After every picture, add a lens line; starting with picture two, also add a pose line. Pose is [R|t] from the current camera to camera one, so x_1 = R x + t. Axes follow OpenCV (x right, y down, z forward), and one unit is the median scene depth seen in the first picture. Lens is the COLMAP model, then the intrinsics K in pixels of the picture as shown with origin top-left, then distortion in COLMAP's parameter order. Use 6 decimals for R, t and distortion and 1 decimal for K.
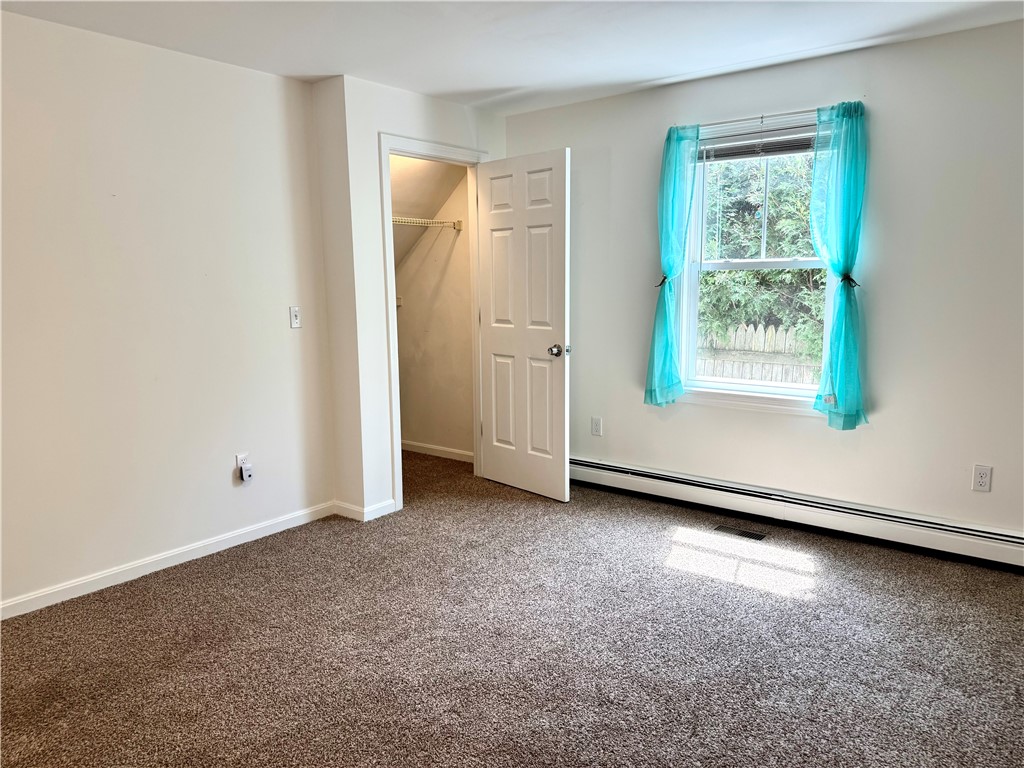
lens RADIAL K [[714.7, 0, 510.7], [0, 714.7, 383.6], [0, 0, 1]] dist [0.069136, -0.091685]
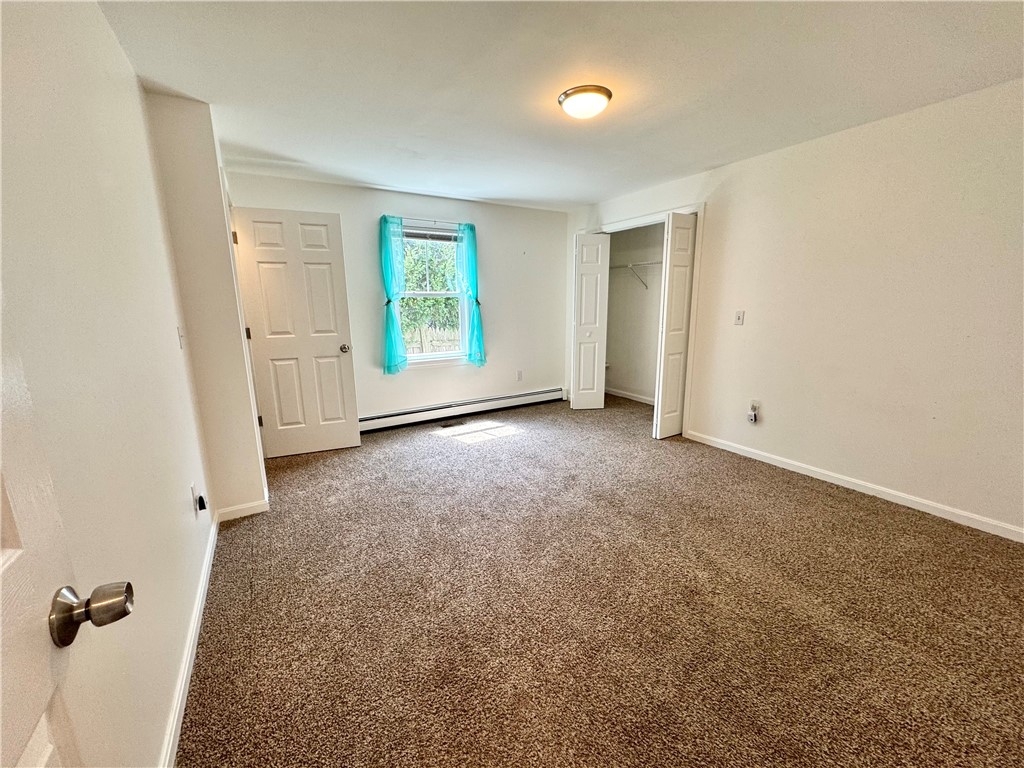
lens RADIAL K [[406.8, 0, 513.1], [0, 406.8, 381.4], [0, 0, 1]] dist [-0.004076, 0.000970]
pose [[0.350342, -0.170536, 0.920966, -0.665547], [0.146870, 0.981123, 0.125805, -0.037080], [-0.925035, 0.091188, 0.368775, 0.396803]]
